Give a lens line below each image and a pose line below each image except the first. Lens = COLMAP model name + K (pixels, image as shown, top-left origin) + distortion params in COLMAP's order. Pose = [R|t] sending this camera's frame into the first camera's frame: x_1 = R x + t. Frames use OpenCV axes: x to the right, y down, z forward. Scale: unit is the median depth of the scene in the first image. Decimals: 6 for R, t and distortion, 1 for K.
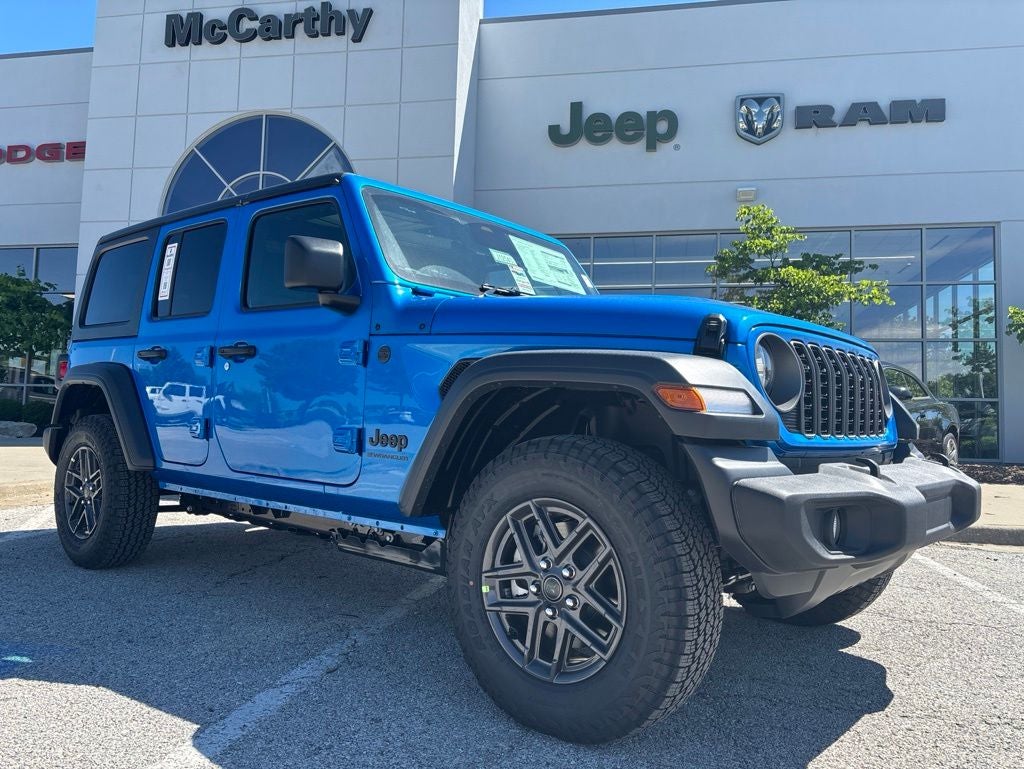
lens RADIAL K [[779.7, 0, 514.4], [0, 779.7, 386.4], [0, 0, 1]] dist [0.048435, -0.059752]
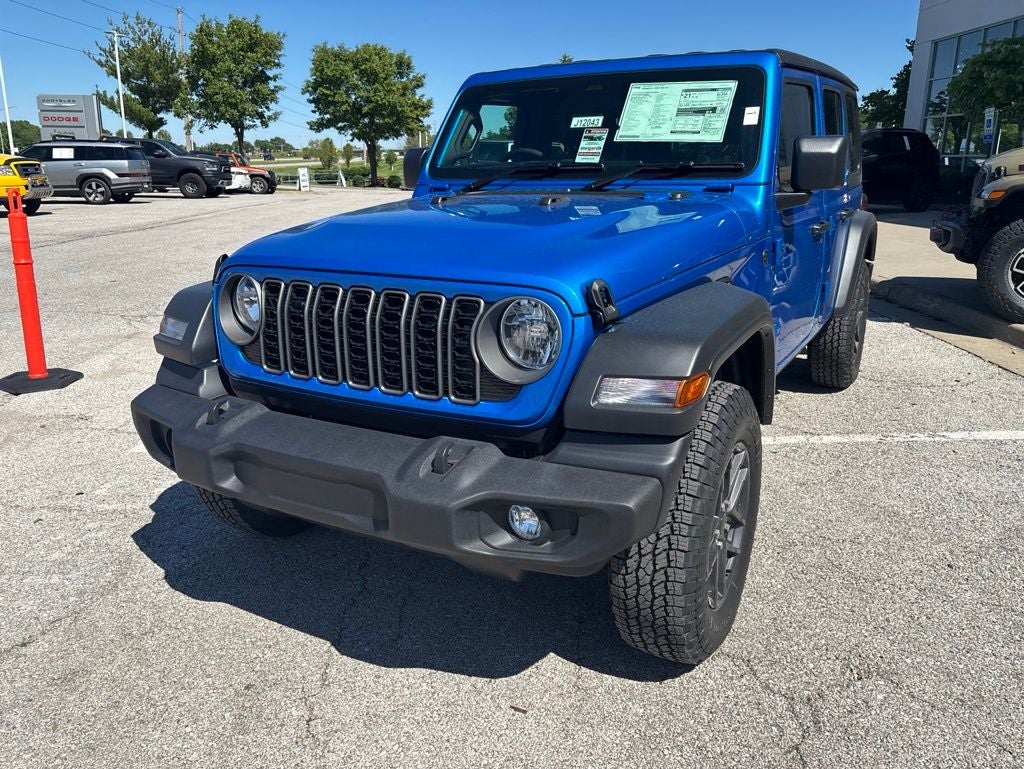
lens RADIAL K [[779.7, 0, 512.6], [0, 779.7, 370.8], [0, 0, 1]] dist [0.048435, -0.059752]
pose [[0.189262, 0.228462, -0.954979, 1.344239], [0.059783, 0.968071, 0.243442, -0.162582], [0.980105, -0.103166, 0.169561, 1.053141]]
